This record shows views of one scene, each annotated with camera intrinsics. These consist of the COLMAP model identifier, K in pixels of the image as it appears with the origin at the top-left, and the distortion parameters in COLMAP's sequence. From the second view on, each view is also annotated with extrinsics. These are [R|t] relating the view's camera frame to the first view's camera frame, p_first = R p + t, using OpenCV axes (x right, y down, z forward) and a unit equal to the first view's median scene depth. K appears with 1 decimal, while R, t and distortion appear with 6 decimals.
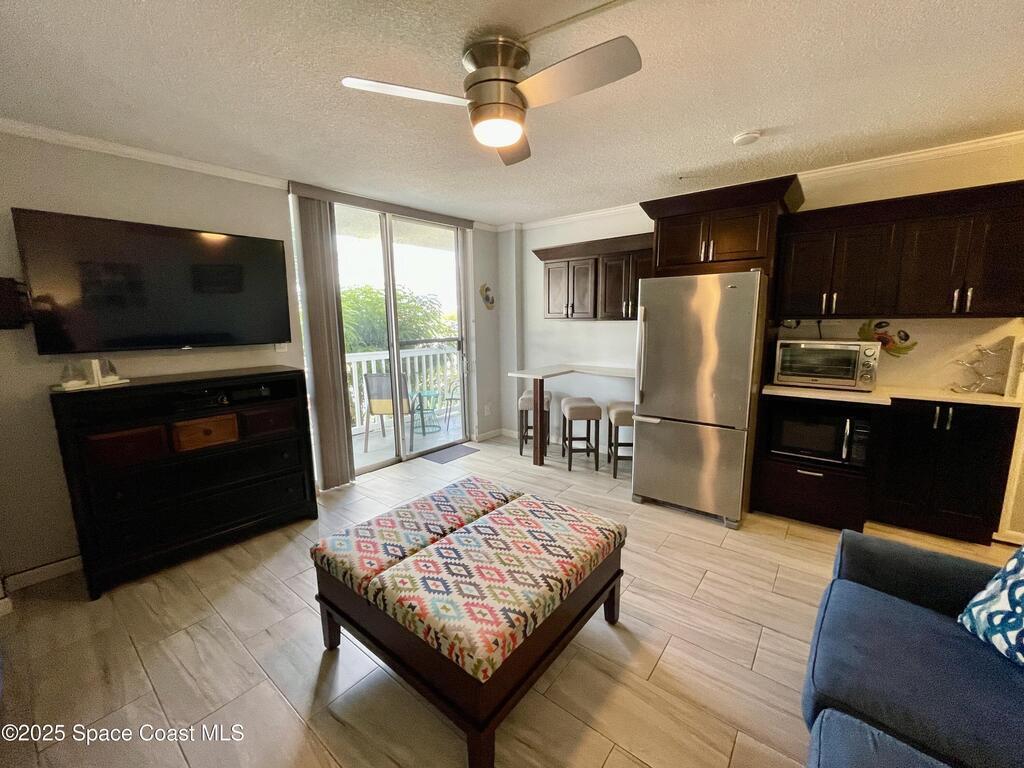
lens RADIAL K [[413.2, 0, 510.7], [0, 413.2, 384.2], [0, 0, 1]] dist [-0.001399, -0.000719]
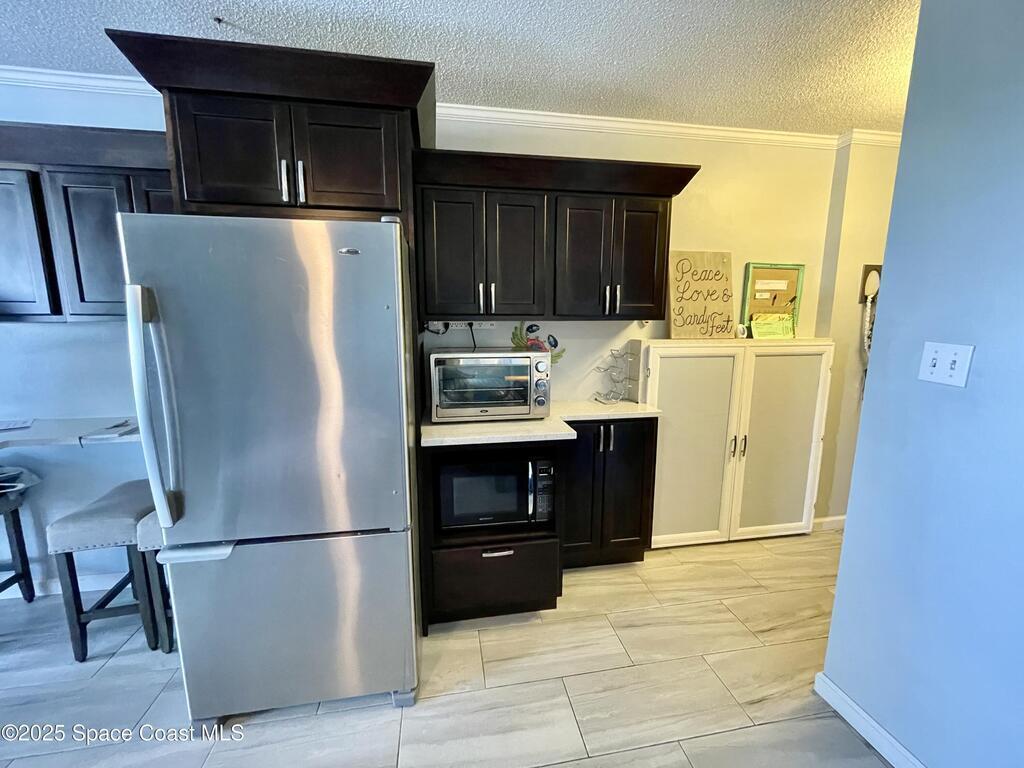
lens RADIAL K [[413.2, 0, 510.7], [0, 413.2, 384.2], [0, 0, 1]] dist [-0.001399, -0.000719]
pose [[0.665400, -0.105806, 0.738950, 0.264602], [0.108507, 0.993100, 0.044489, -0.077143], [-0.738559, 0.050578, 0.672289, 0.499728]]
